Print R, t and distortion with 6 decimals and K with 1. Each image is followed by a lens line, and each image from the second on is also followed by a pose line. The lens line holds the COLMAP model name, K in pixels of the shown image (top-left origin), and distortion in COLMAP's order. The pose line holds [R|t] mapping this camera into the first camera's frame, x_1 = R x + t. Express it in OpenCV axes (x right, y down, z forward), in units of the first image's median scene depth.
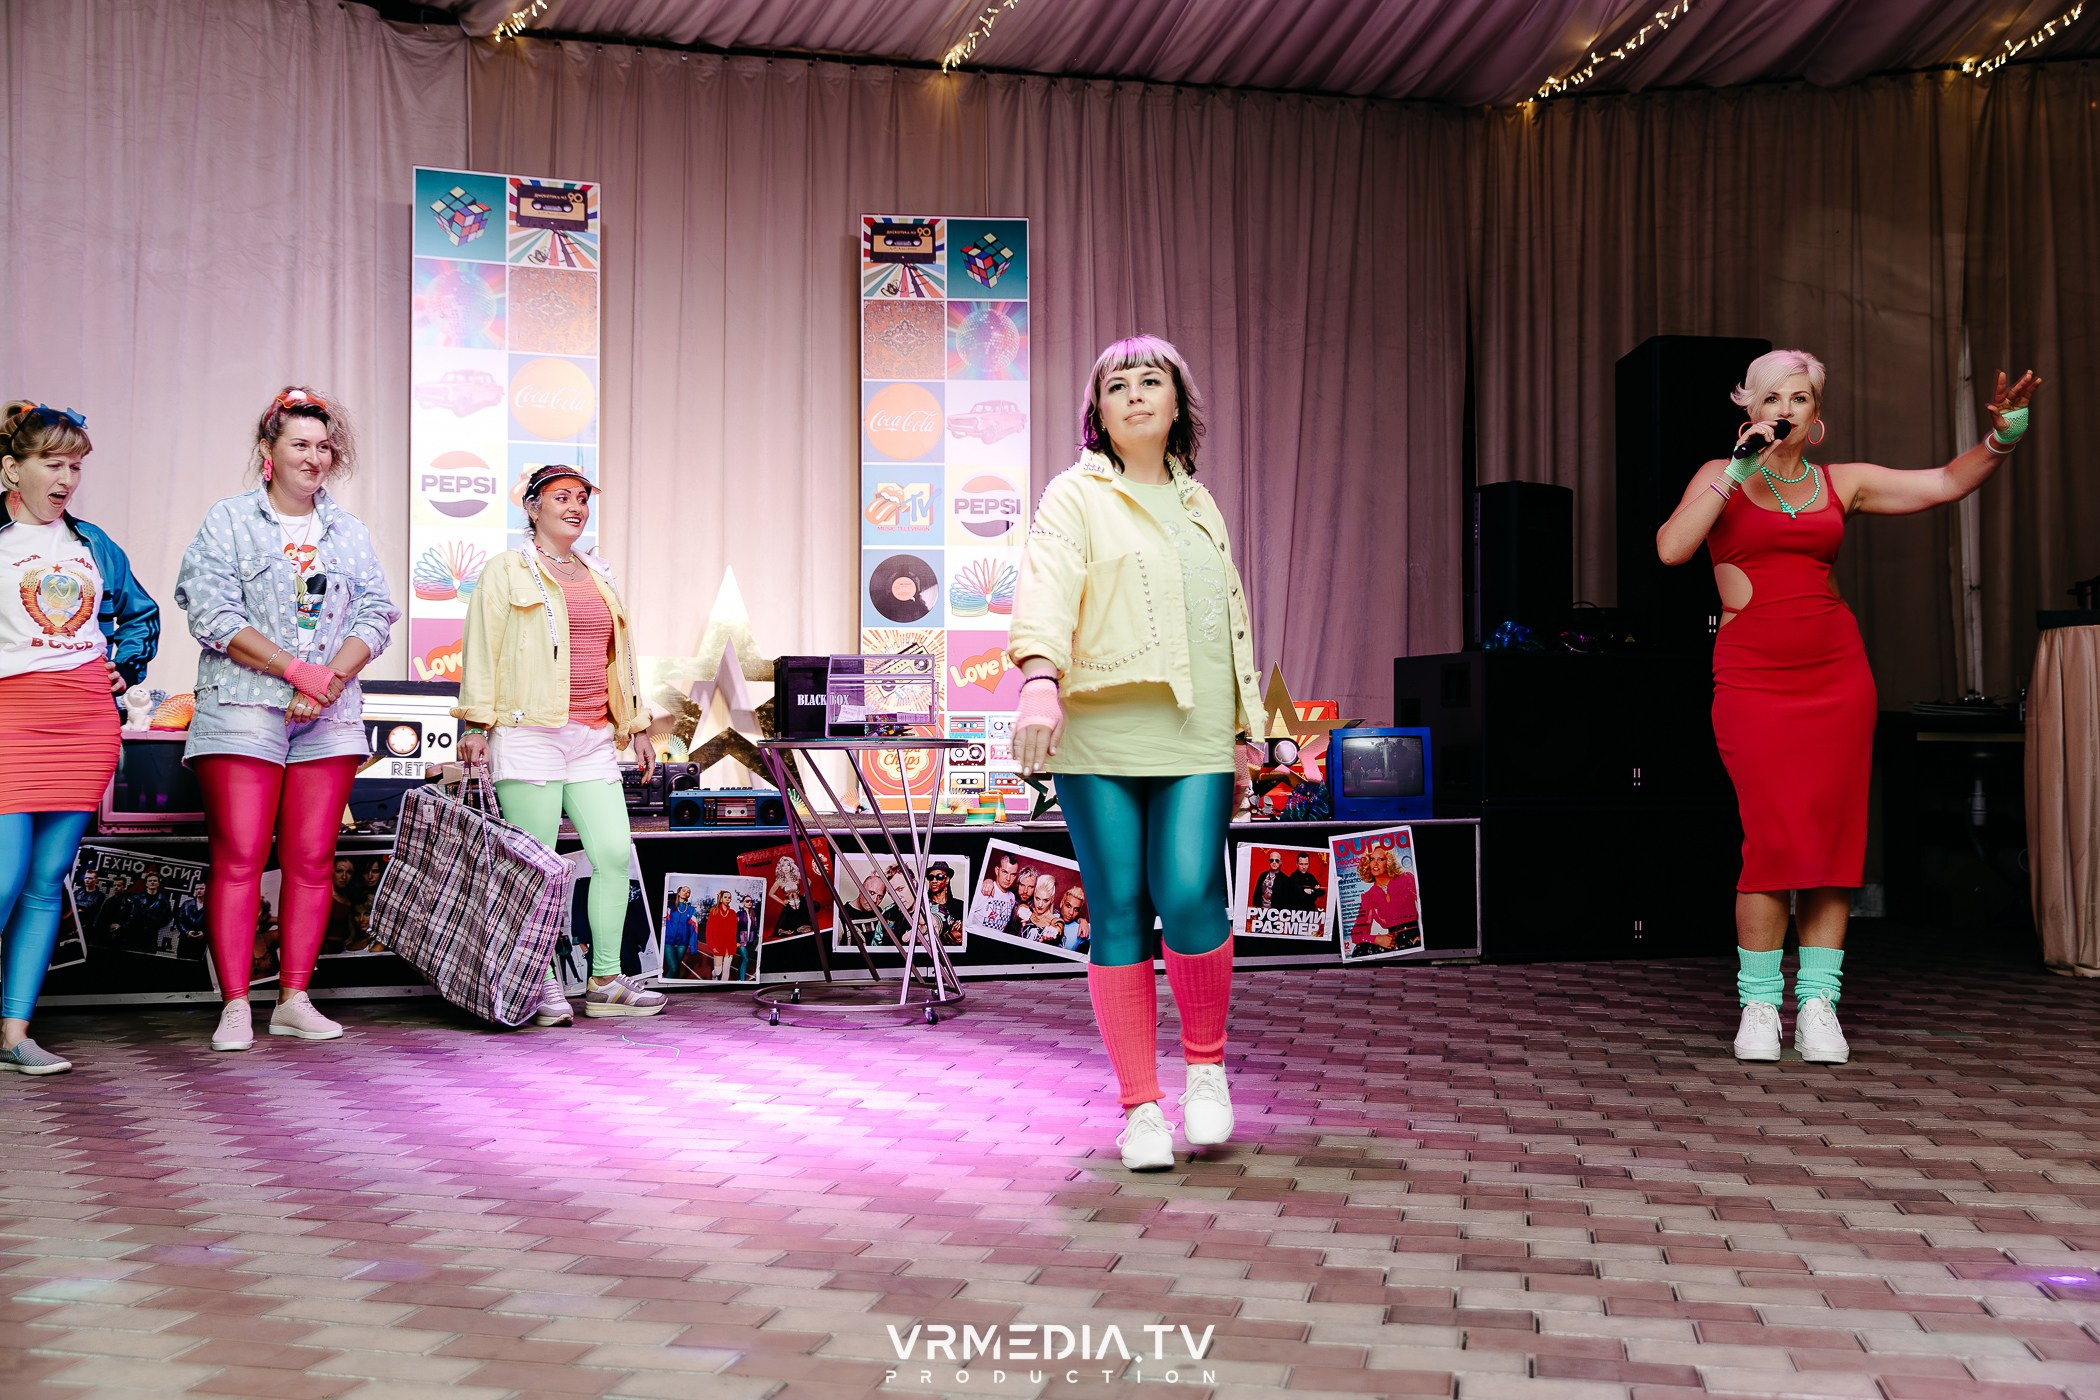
lens RADIAL K [[1874.8, 0, 1050.0], [0, 1874.8, 700.0], [0, 0, 1]] dist [-0.005833, 0.005074]
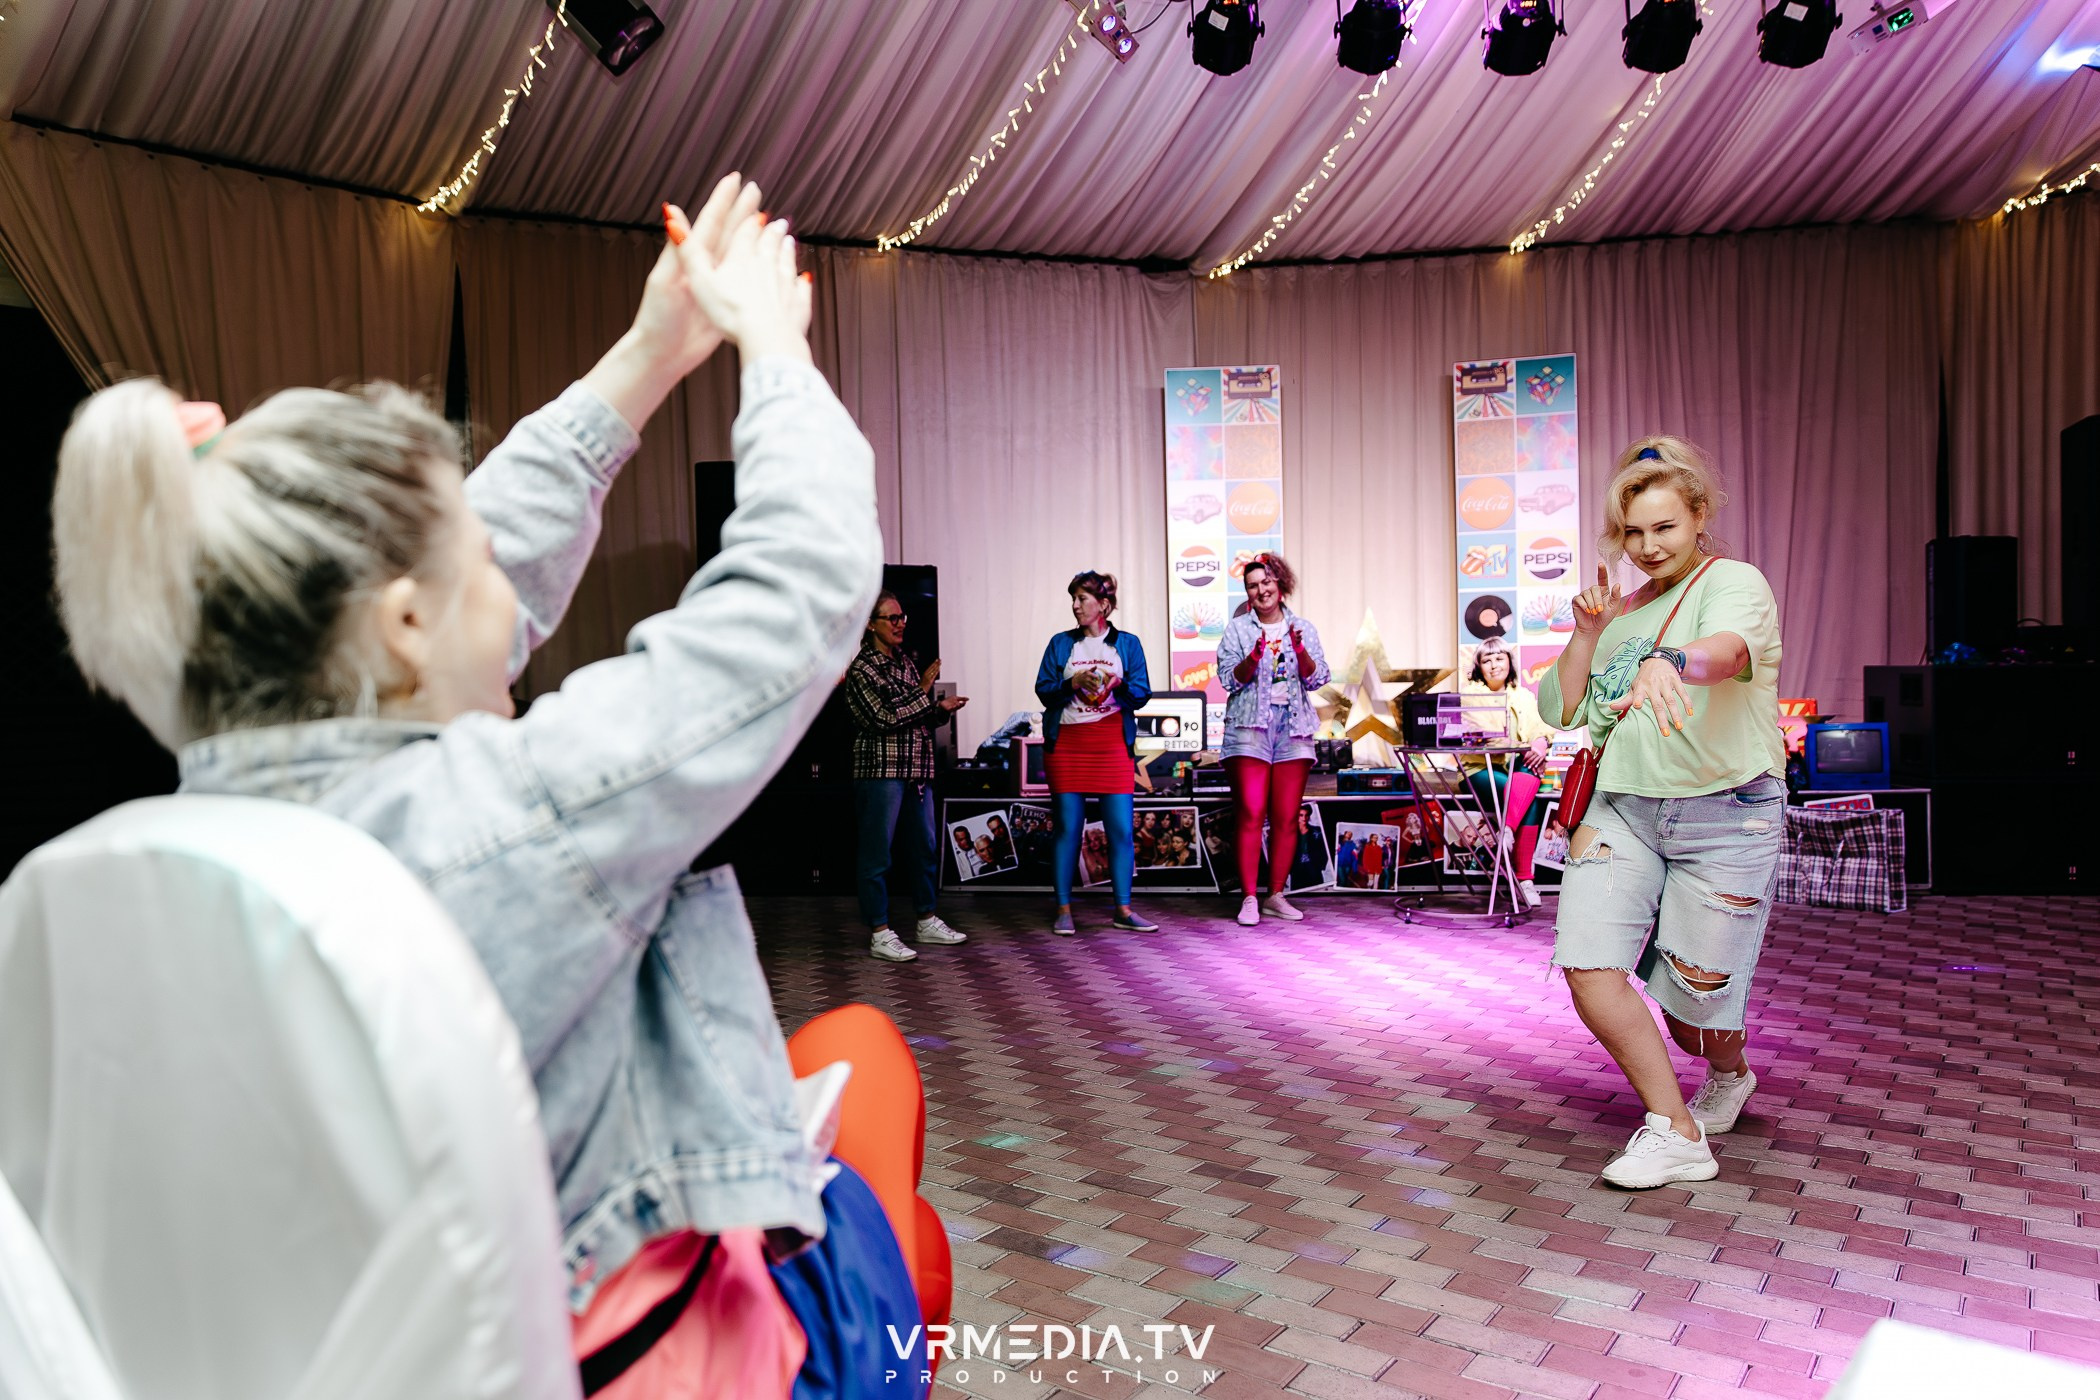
lens RADIAL K [[1373.0, 0, 1050.0], [0, 1373.0, 700.0], [0, 0, 1]] dist [0.007739, -0.006063]
pose [[0.924314, -0.012615, -0.381424, 0.015624], [0.031303, 0.998592, 0.042830, -0.053870], [0.380346, -0.051528, 0.923408, -0.141253]]
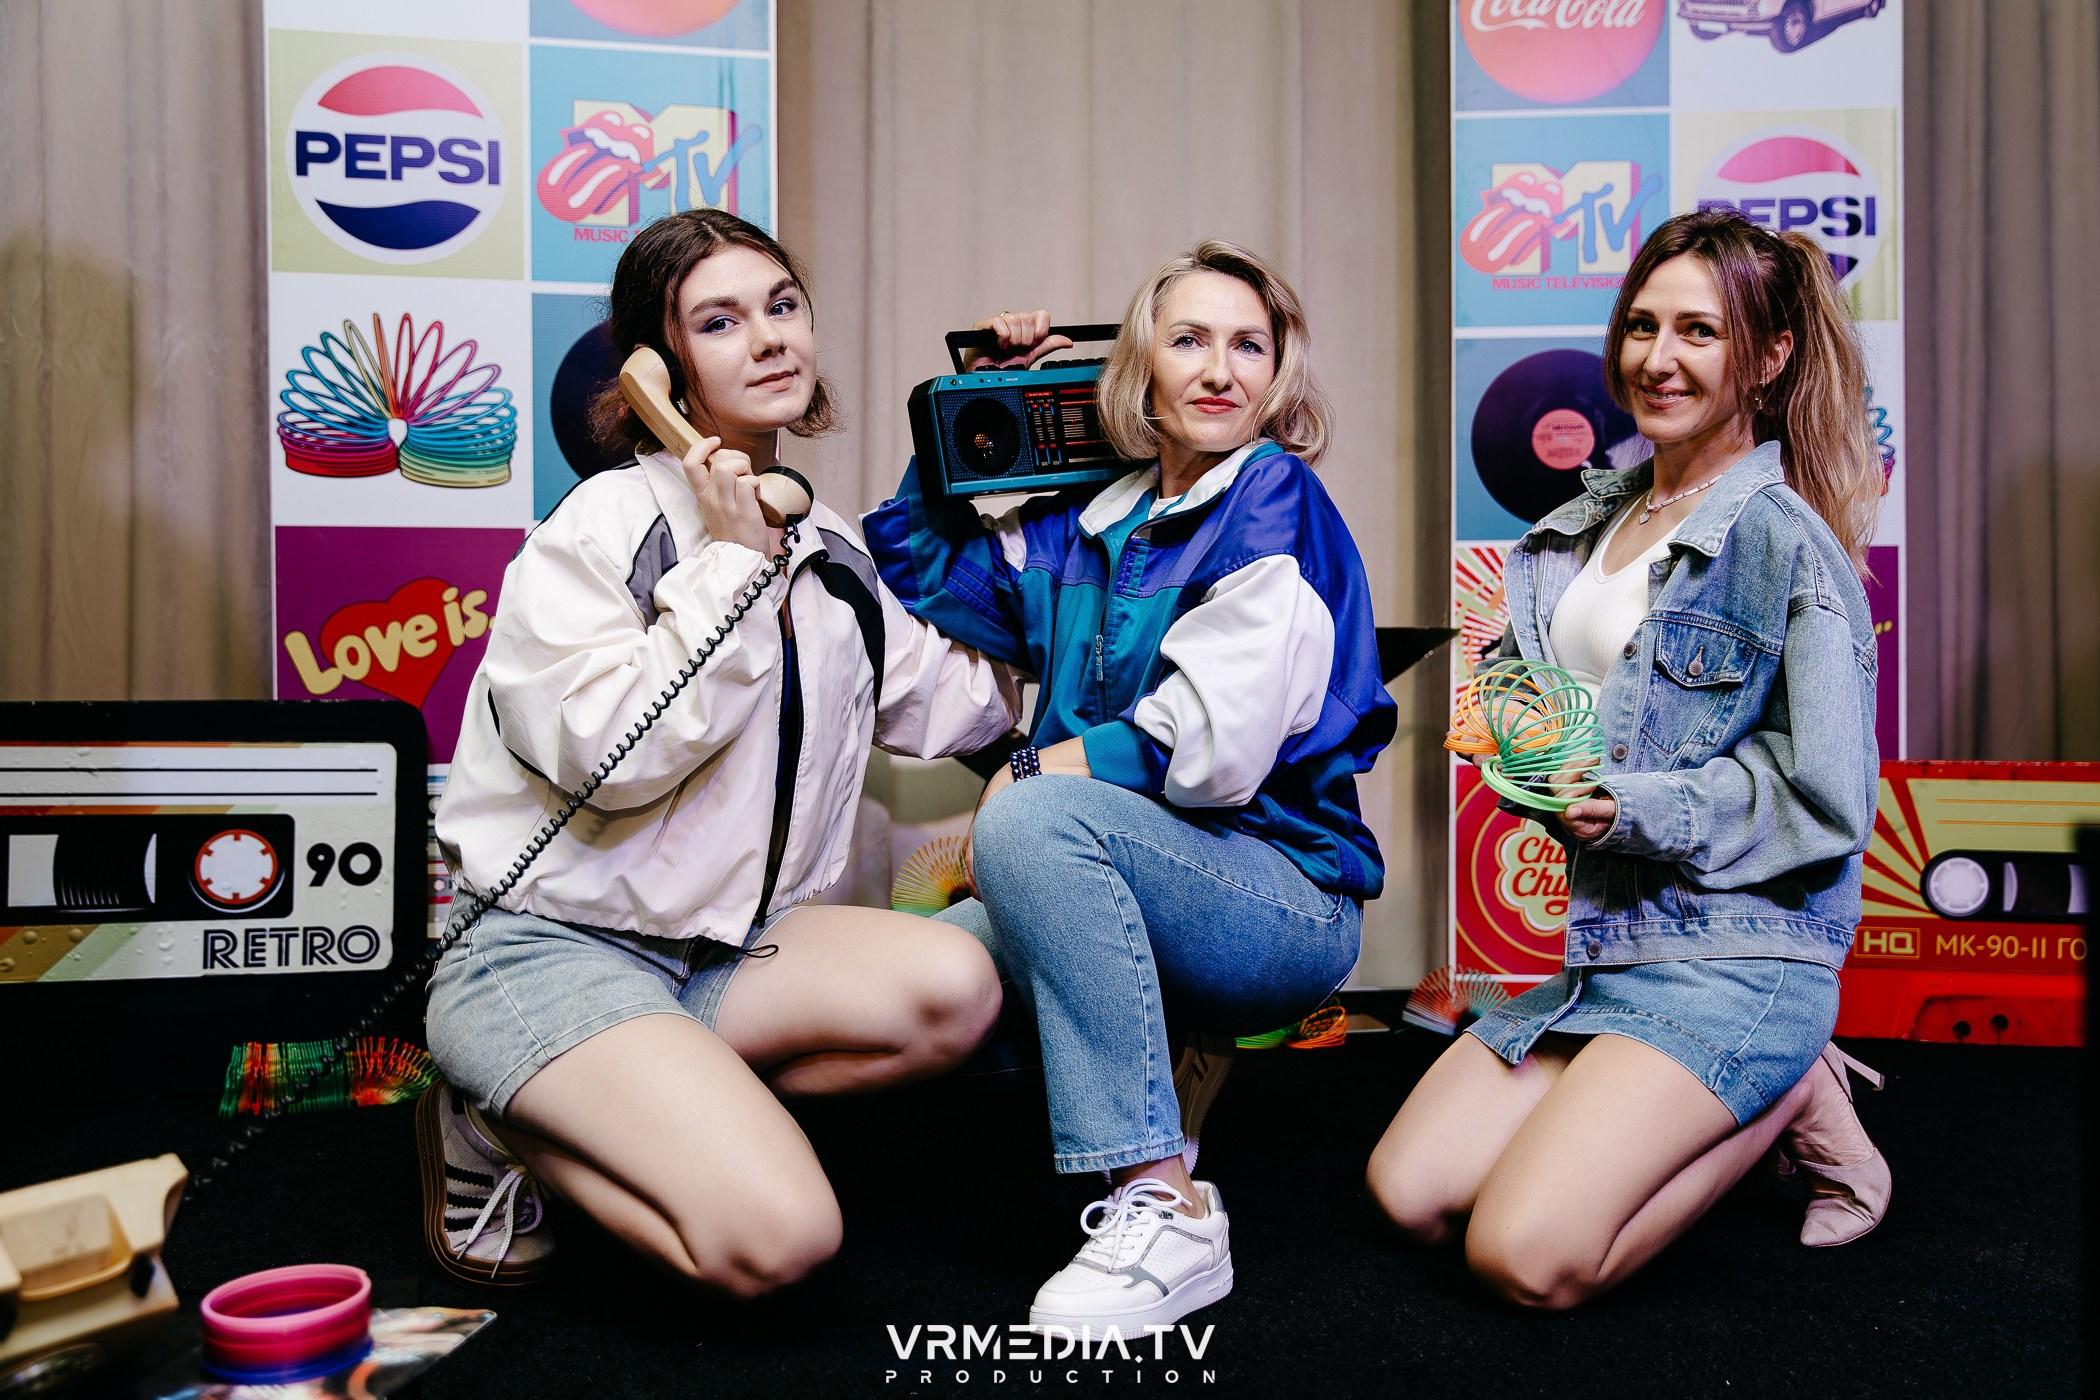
lens RADIAL K [[1875.2, 0, 1050.4], [0, 1875.2, 699.7], [0, 0, 1]] dist [0.001221, 0.000561]
pose [[0.989979, -0.008554, -0.140957, -0.134871], [0.010307, 0.999878, 0.011708, -0.012204], [0.140839, -0.013043, 0.989947, 0.634734]]
